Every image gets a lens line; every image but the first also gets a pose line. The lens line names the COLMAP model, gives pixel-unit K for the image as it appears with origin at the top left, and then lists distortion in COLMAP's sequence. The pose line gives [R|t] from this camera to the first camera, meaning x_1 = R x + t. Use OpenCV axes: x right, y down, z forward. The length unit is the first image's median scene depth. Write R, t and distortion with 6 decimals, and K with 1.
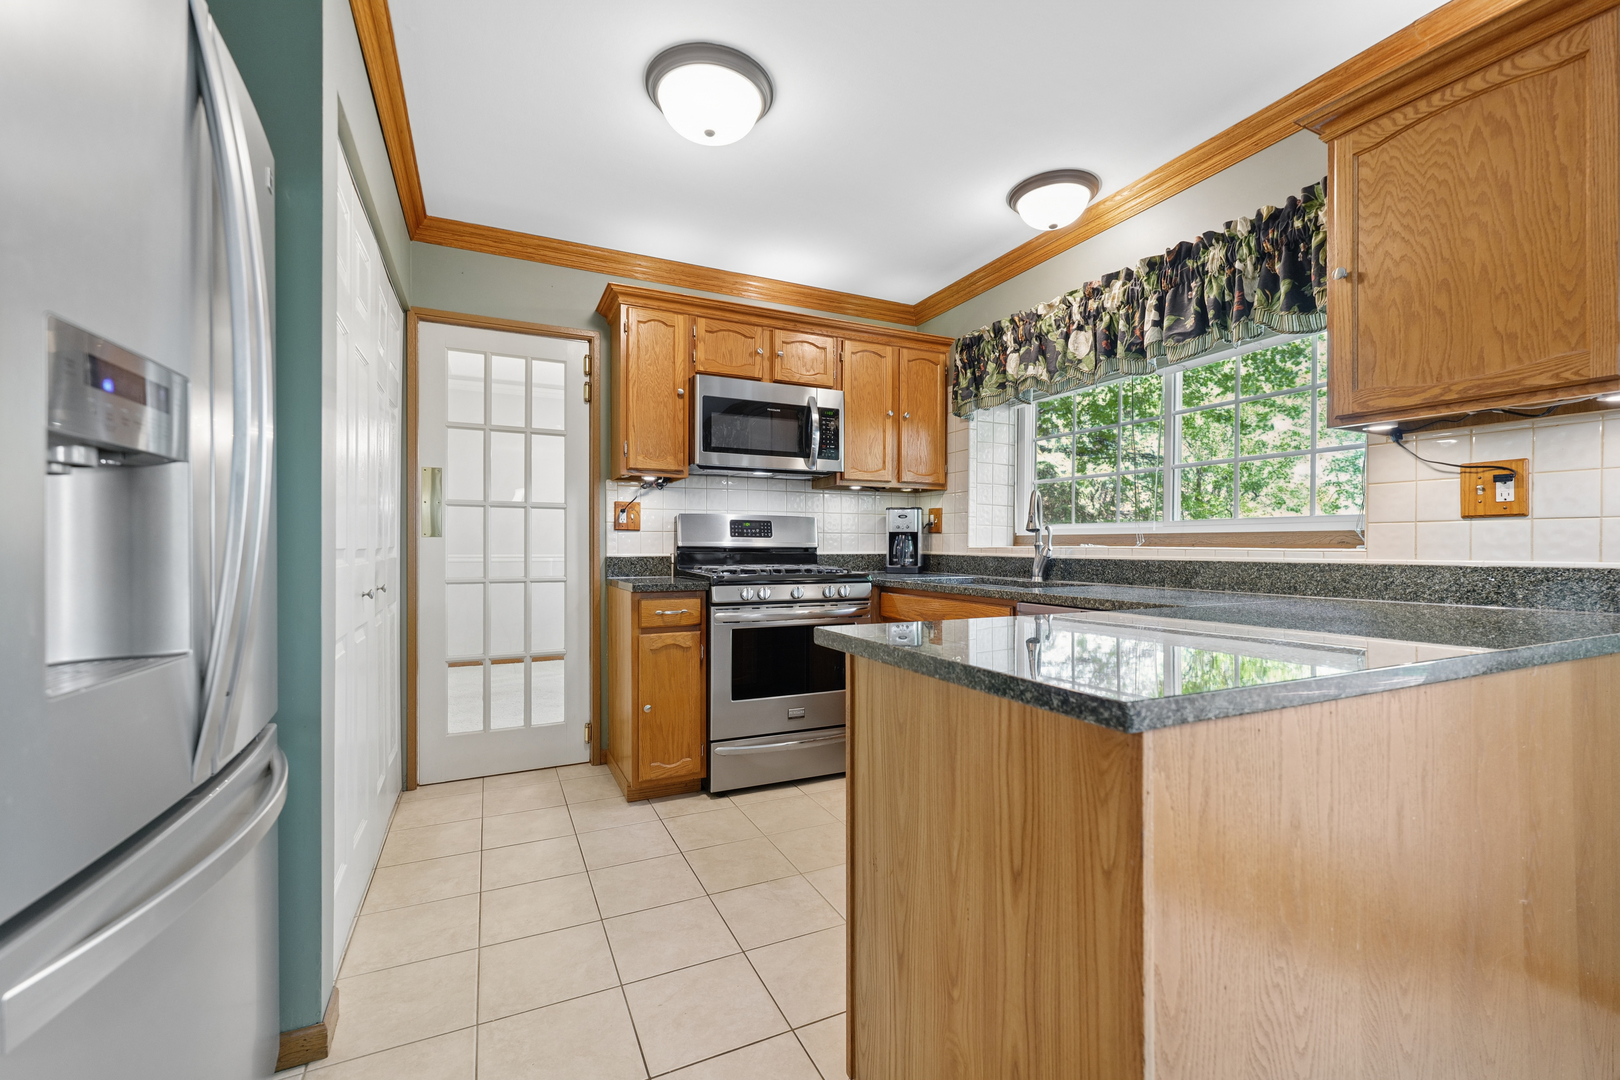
lens RADIAL K [[668.7, 0, 814.5], [0, 668.7, 551.4], [0, 0, 1]] dist [0.000611, -0.000491]
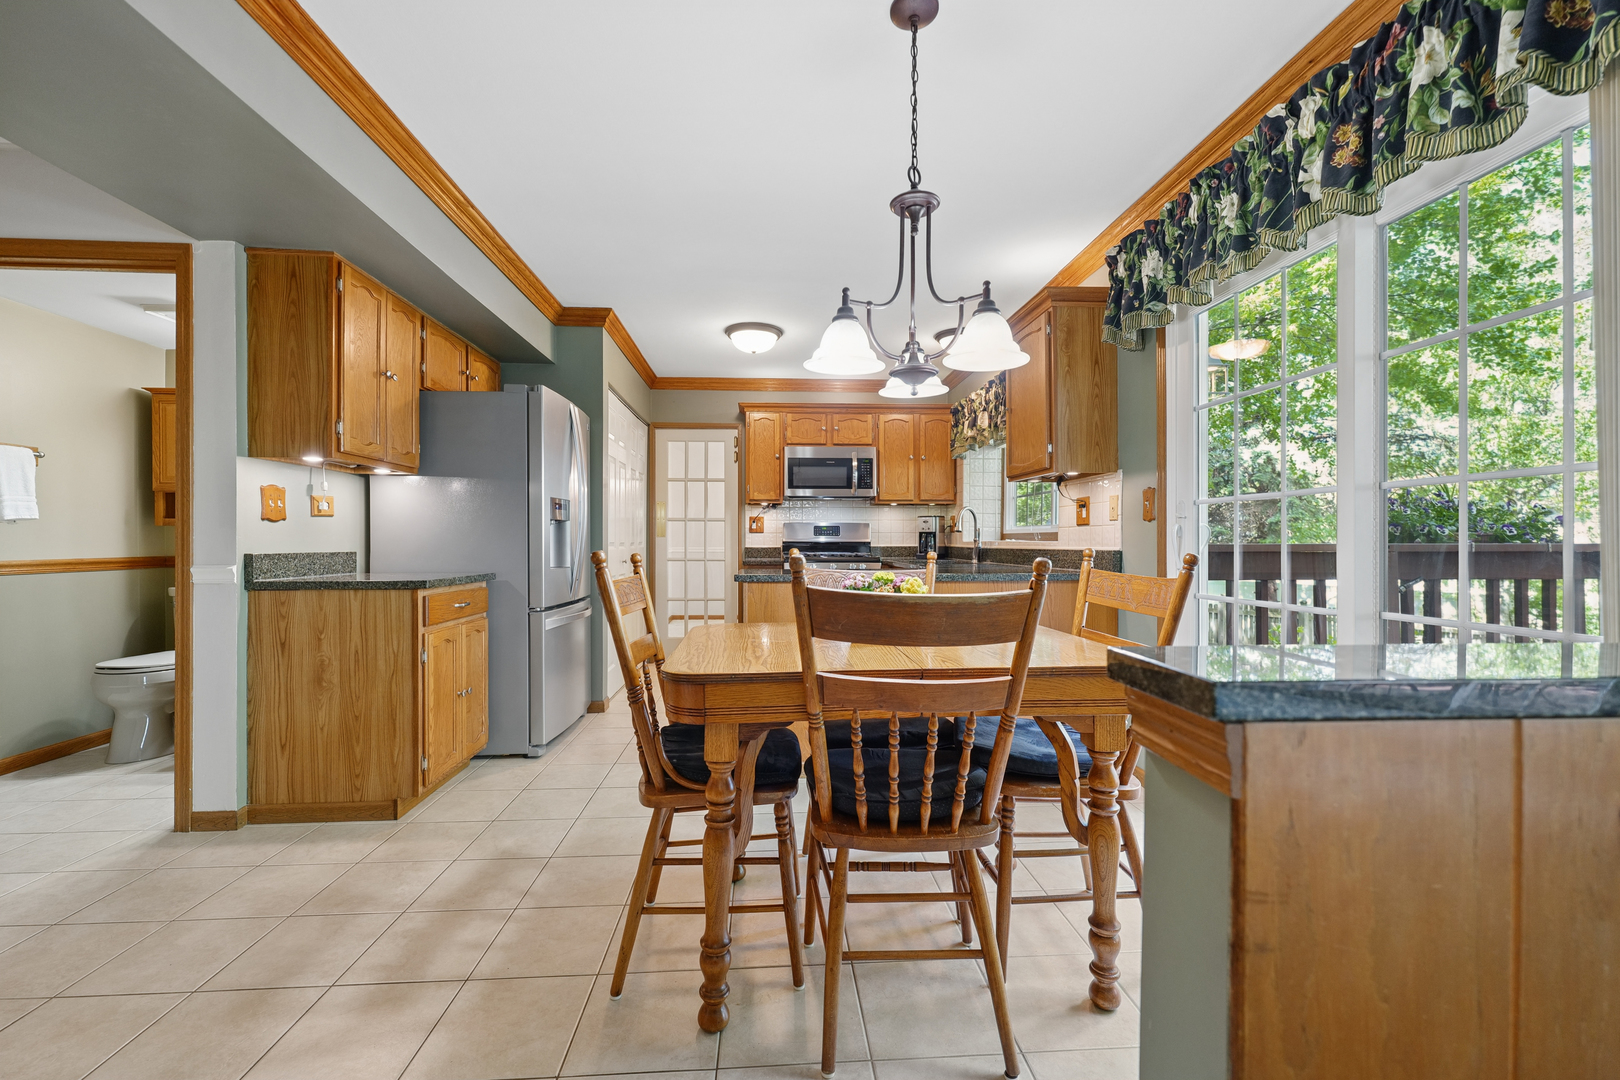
lens RADIAL K [[668.7, 0, 809.1], [0, 668.7, 544.3], [0, 0, 1]] dist [0.000611, -0.000491]
pose [[0.924372, -0.001916, -0.381486, 0.543030], [0.000254, 0.999990, -0.004405, 0.007701], [0.381491, 0.003975, 0.924364, -0.611514]]
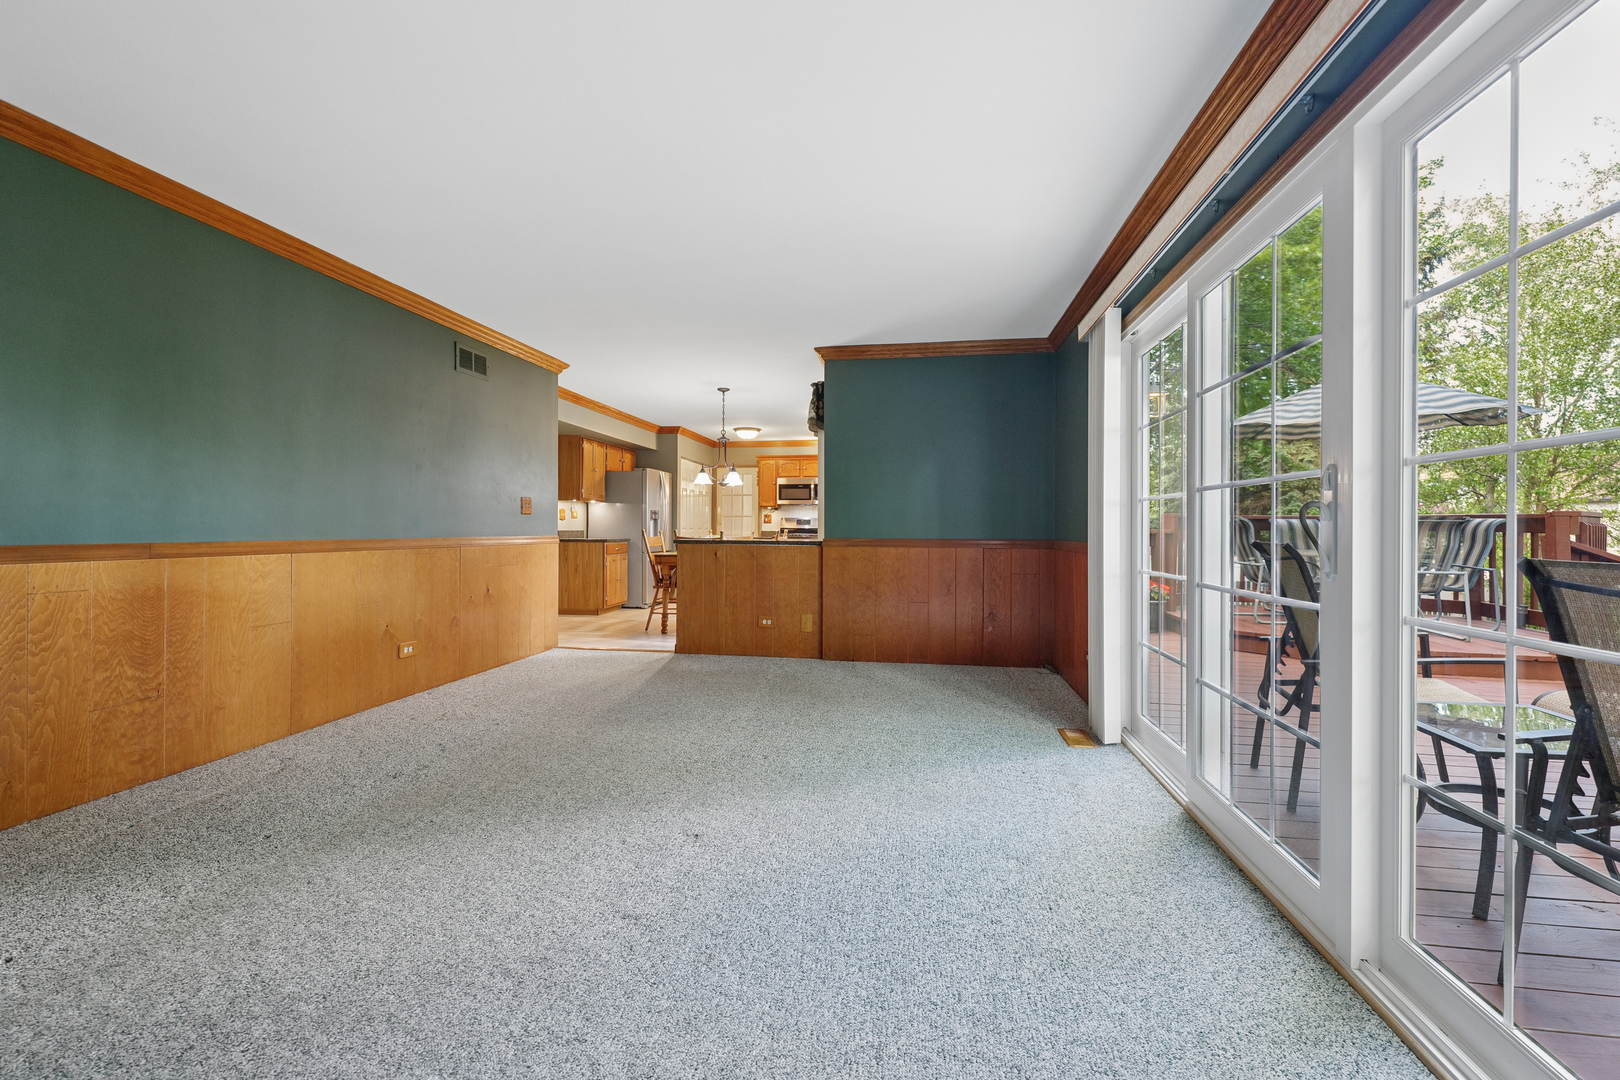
lens RADIAL K [[668.7, 0, 805.4], [0, 668.7, 529.7], [0, 0, 1]] dist [0.000611, -0.000491]
pose [[0.813116, 0.003996, -0.582088, 1.847047], [-0.008217, 0.999956, -0.004614, 0.016298], [0.582044, 0.008534, 0.813113, -1.628938]]
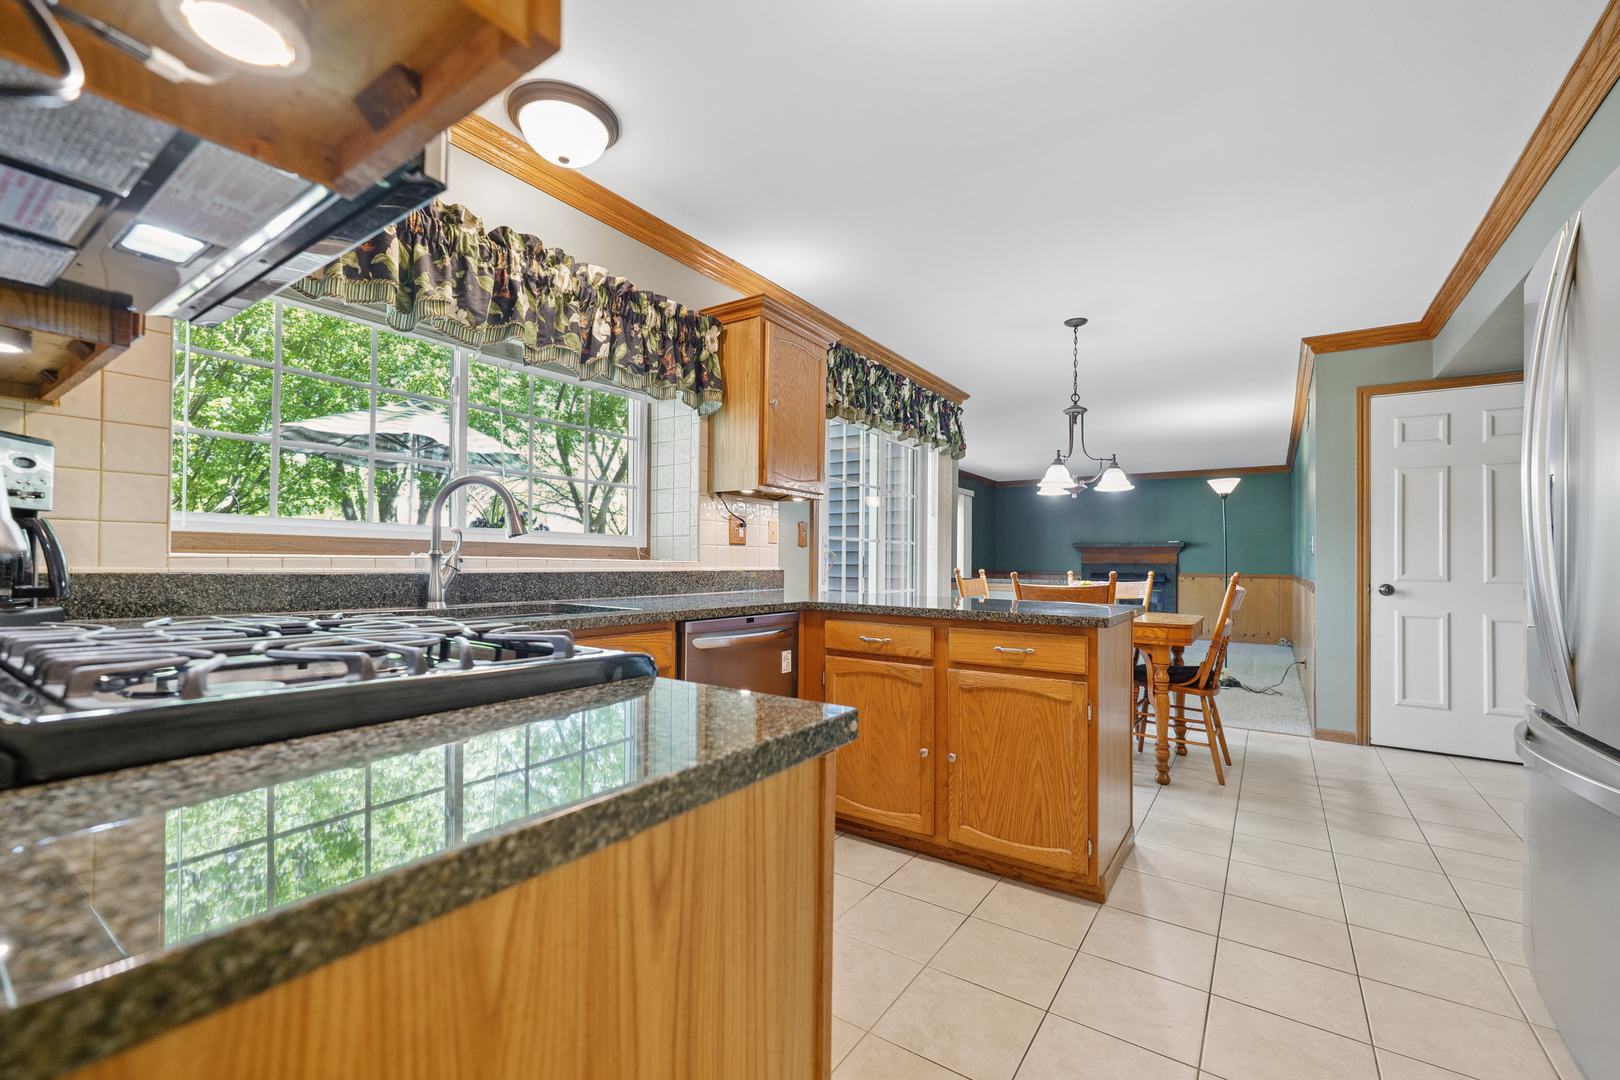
lens RADIAL K [[668.7, 0, 805.8], [0, 668.7, 551.2], [0, 0, 1]] dist [0.000611, -0.000491]
pose [[-0.485927, 0.005772, 0.873981, -0.403970], [-0.006425, 0.999928, -0.010175, -0.007525], [-0.873976, -0.010560, -0.485854, 0.940046]]
